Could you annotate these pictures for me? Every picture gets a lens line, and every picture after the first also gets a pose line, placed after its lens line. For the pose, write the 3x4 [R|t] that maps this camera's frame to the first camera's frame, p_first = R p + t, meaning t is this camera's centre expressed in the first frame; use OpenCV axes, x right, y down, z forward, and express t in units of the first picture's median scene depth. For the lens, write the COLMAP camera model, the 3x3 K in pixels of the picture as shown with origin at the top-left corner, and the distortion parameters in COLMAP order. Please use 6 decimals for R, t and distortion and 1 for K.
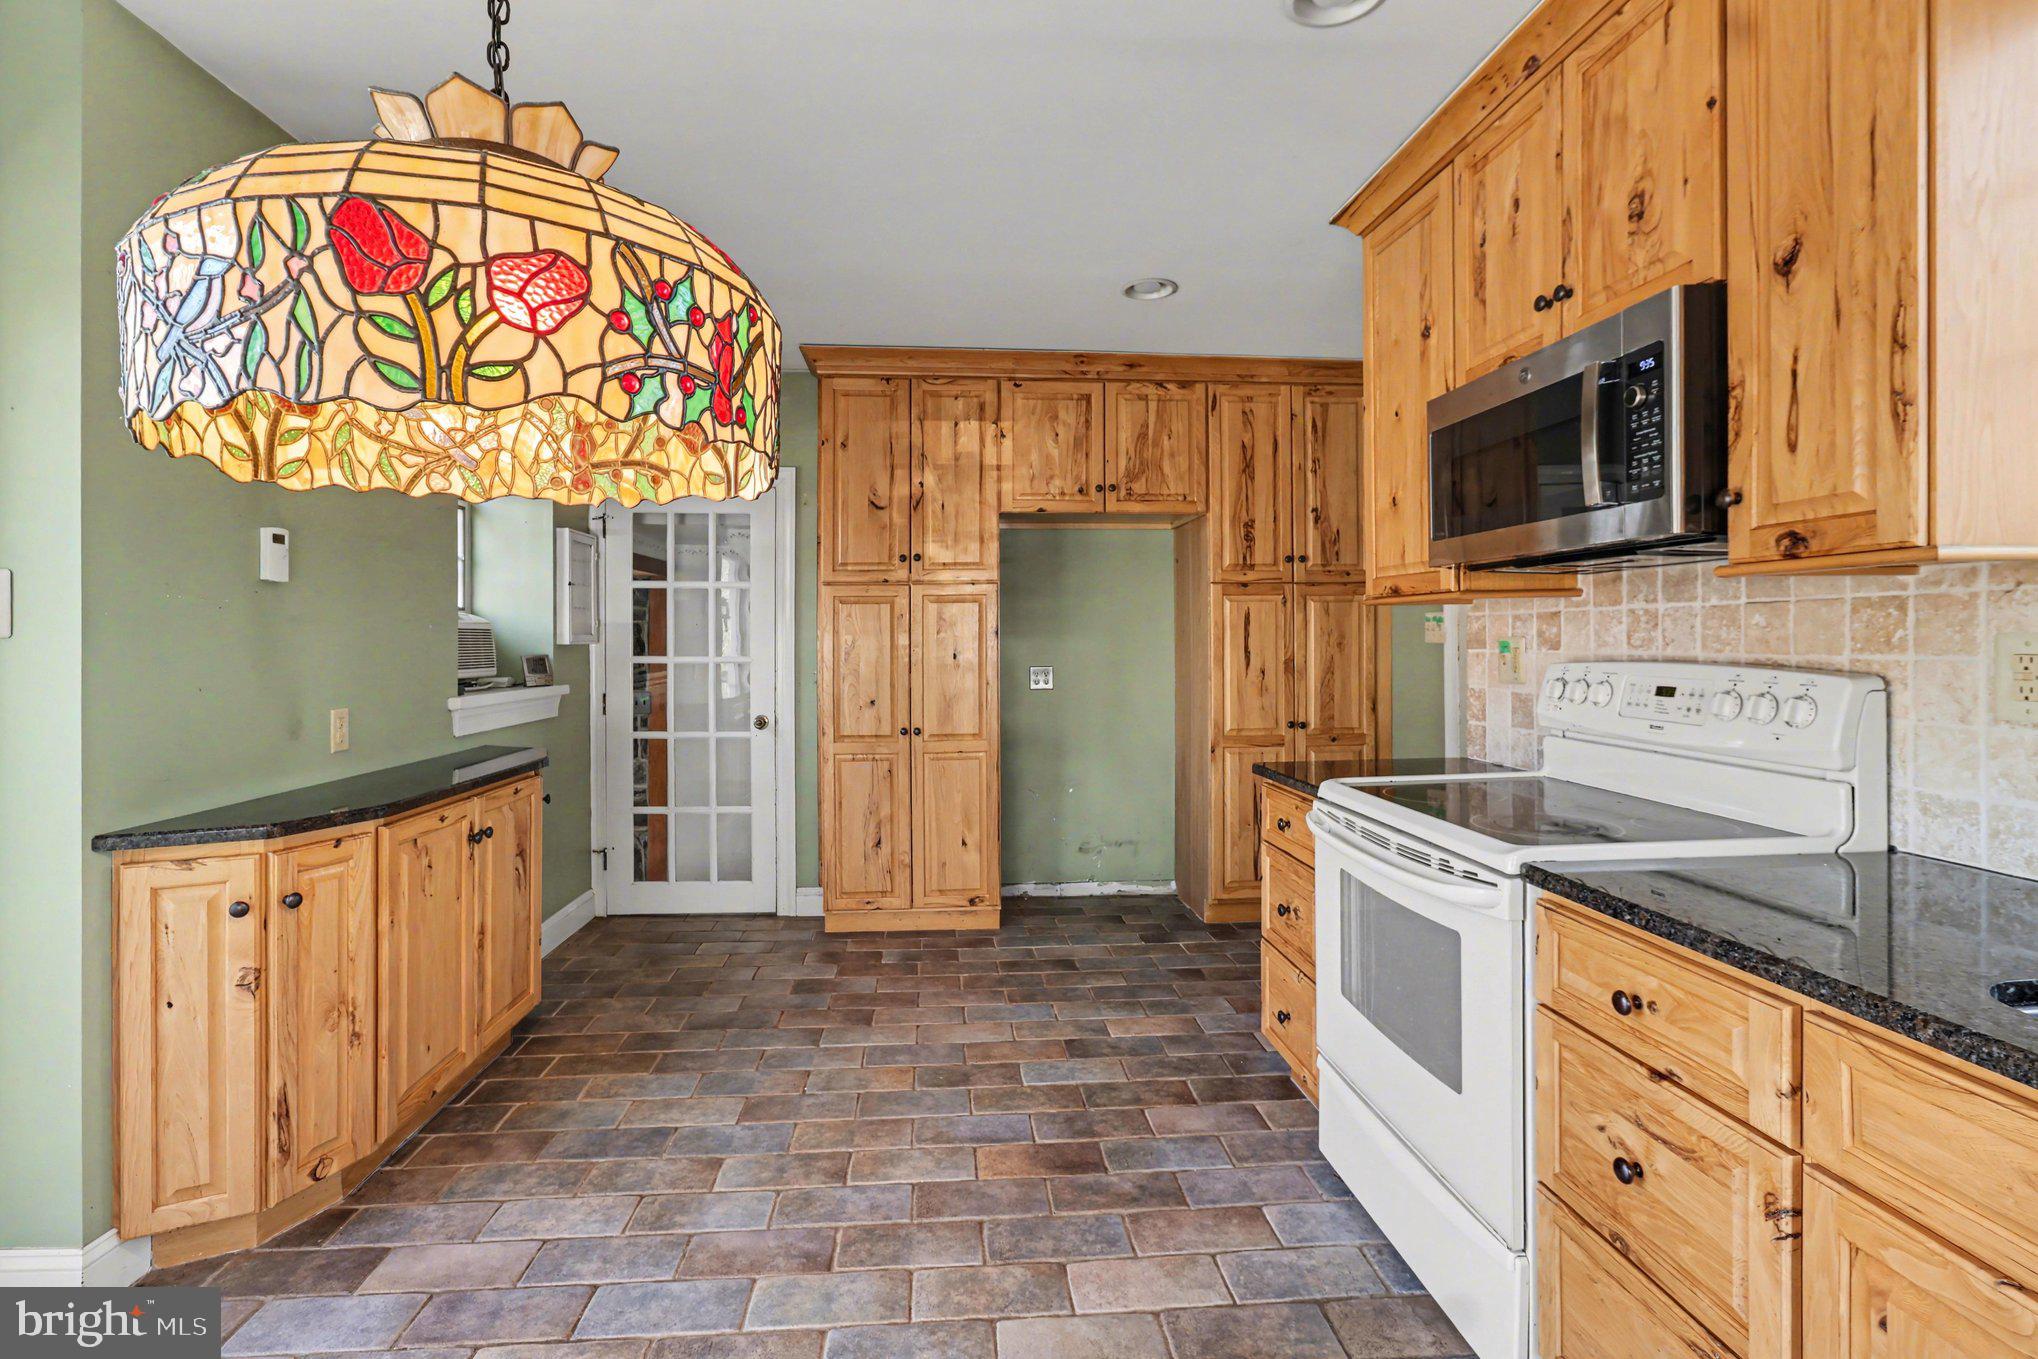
lens RADIAL K [[972.4, 0, 992.3], [0, 972.4, 663.5], [0, 0, 1]] dist [-0.010011, 0.008093]
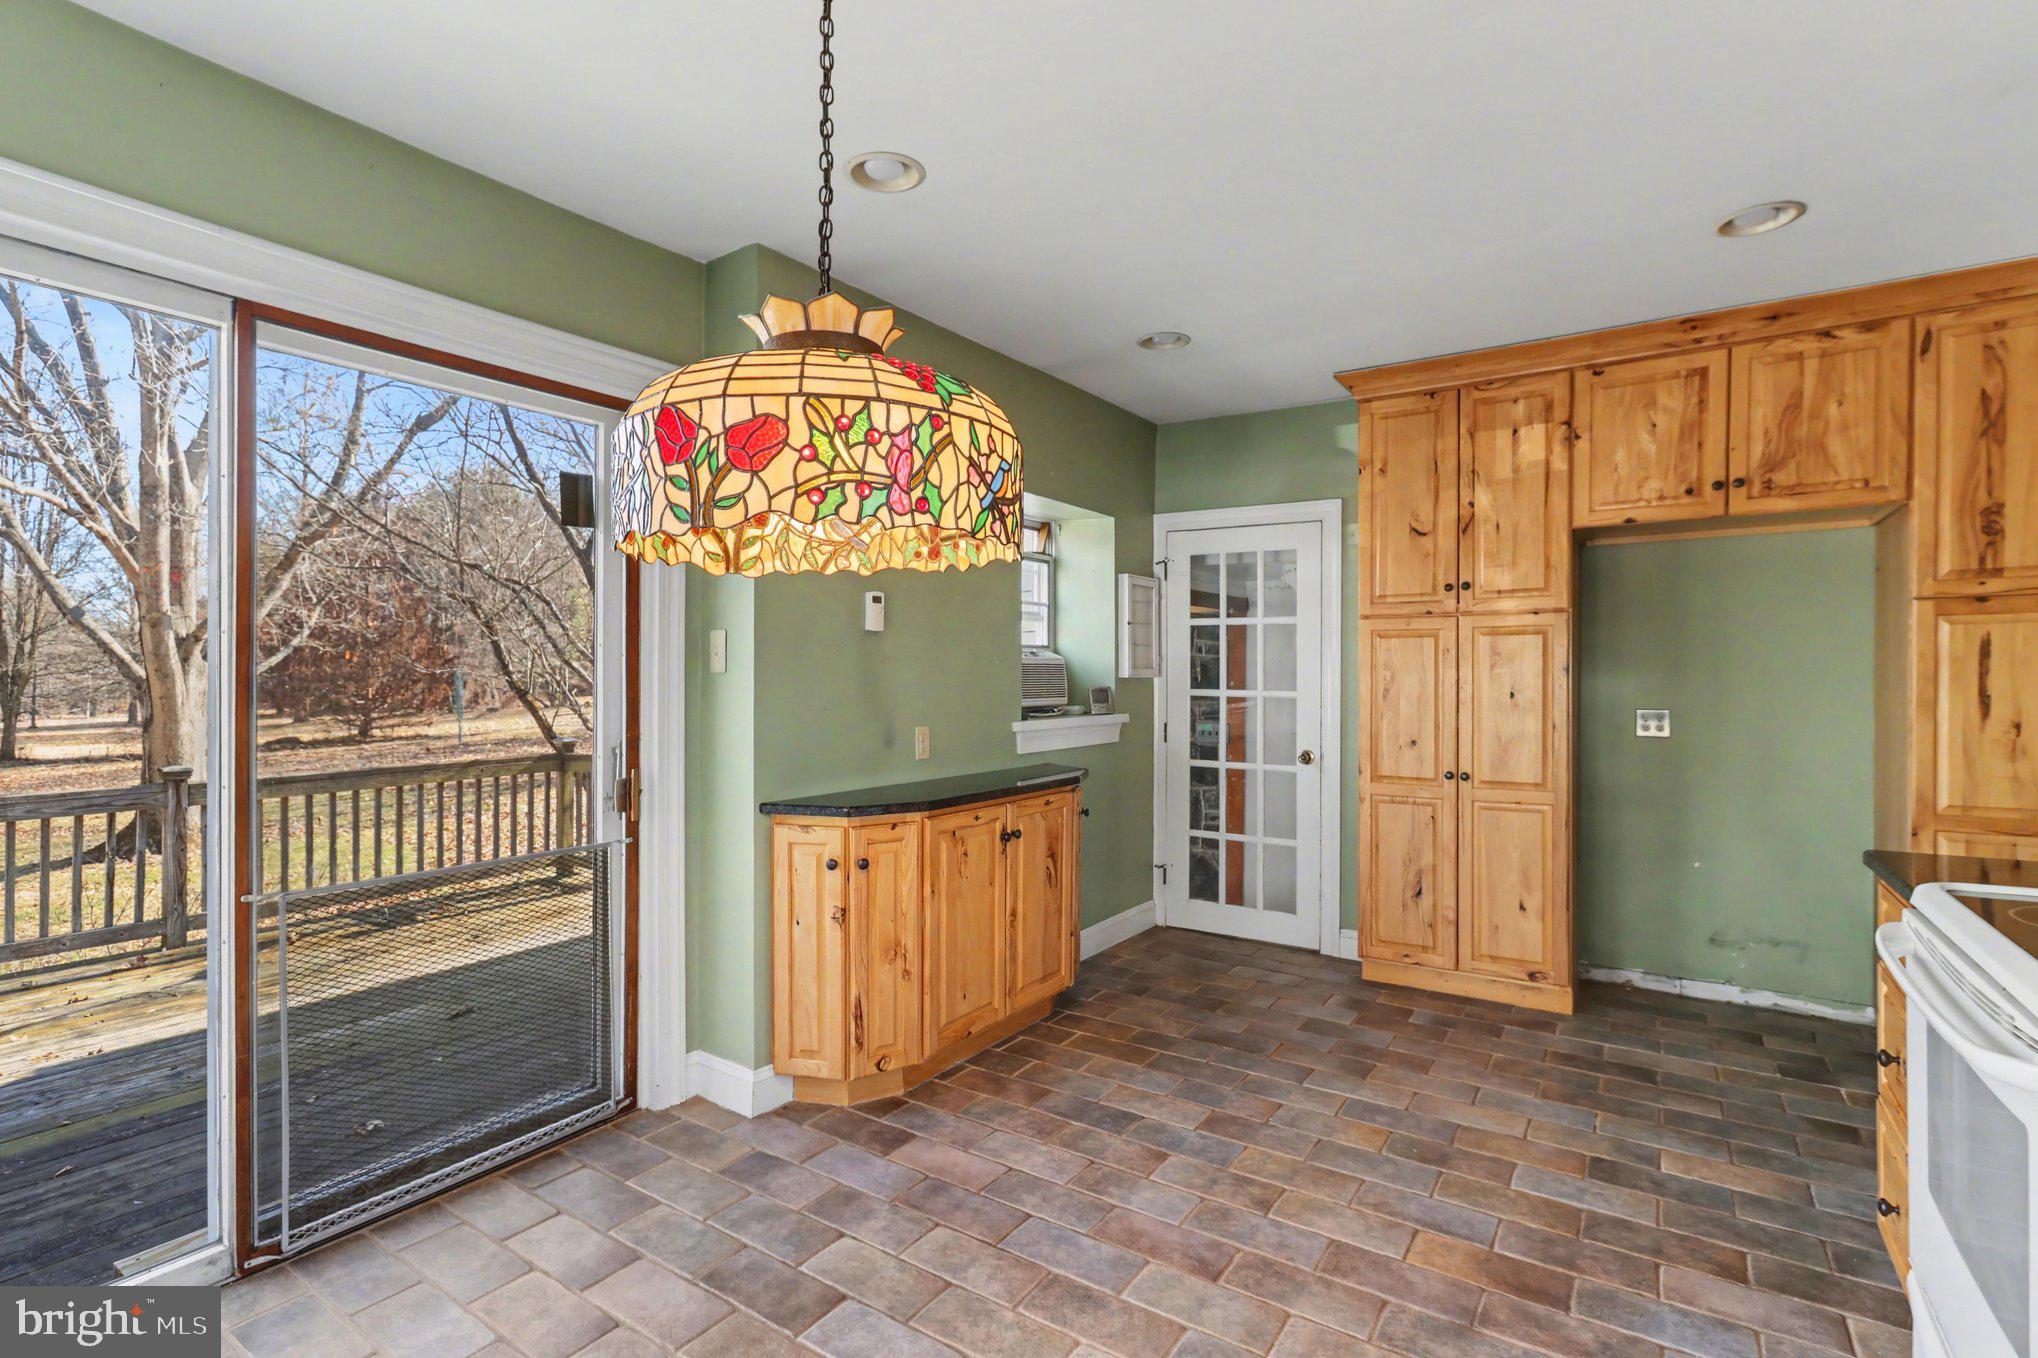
lens RADIAL K [[972.4, 0, 976.3], [0, 972.4, 699.0], [0, 0, 1]] dist [-0.010011, 0.008093]
pose [[0.775474, 0.020055, -0.631061, 0.241332], [-0.017865, 0.999792, 0.009820, -0.005533], [0.631127, 0.003658, 0.775671, 0.022958]]
